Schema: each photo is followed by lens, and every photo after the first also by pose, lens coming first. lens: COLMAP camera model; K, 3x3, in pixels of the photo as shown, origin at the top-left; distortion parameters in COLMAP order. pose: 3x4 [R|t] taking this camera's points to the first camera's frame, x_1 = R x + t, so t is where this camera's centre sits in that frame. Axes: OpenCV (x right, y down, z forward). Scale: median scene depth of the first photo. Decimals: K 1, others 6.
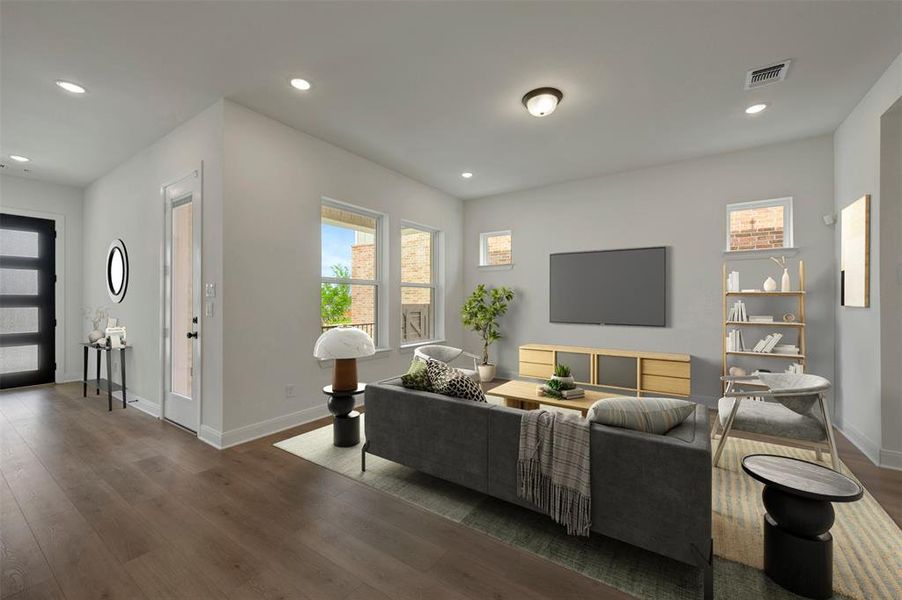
lens RADIAL K [[356.5, 0, 455.0], [0, 356.5, 302.3], [0, 0, 1]] dist [0.002362, -0.000379]
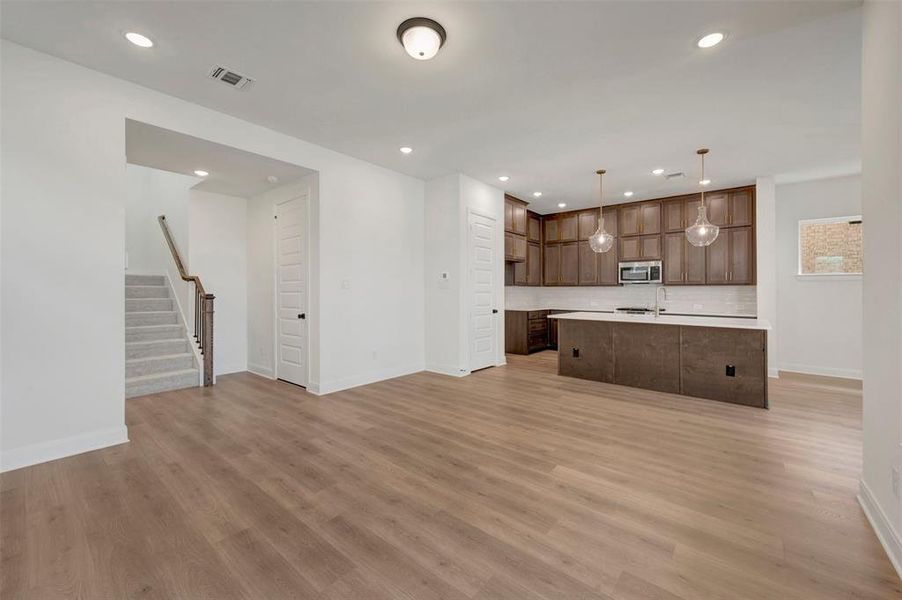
lens RADIAL K [[356.5, 0, 452.0], [0, 356.5, 291.9], [0, 0, 1]] dist [0.002362, -0.000379]
pose [[-0.994139, -0.005769, 0.107952, 0.056494], [-0.005147, 0.999969, 0.006038, -0.003255], [-0.107984, 0.005447, -0.994138, 1.114816]]
